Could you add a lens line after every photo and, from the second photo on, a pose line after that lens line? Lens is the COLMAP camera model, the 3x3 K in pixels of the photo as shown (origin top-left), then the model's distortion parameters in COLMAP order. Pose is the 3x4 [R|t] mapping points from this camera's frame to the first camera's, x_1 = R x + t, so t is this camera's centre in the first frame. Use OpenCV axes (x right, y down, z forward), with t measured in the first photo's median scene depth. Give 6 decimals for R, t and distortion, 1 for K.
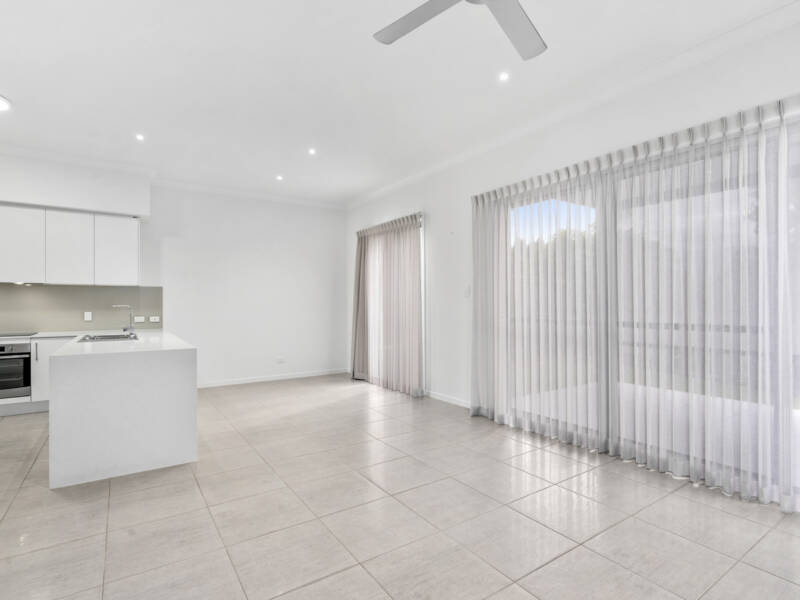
lens RADIAL K [[410.5, 0, 400.0], [0, 410.5, 305.4], [0, 0, 1]] dist [-0.000218, 0.000453]
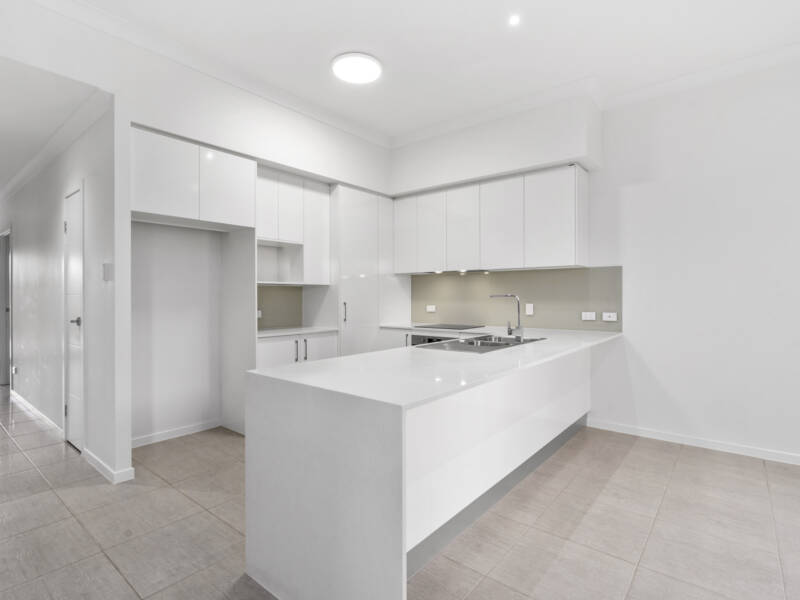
lens RADIAL K [[410.5, 0, 396.0], [0, 410.5, 301.0], [0, 0, 1]] dist [-0.000218, 0.000453]
pose [[0.262674, 0.020963, -0.964657, -0.068671], [0.006765, 0.999699, 0.023566, -0.009128], [0.964861, -0.012716, 0.262453, 0.539599]]
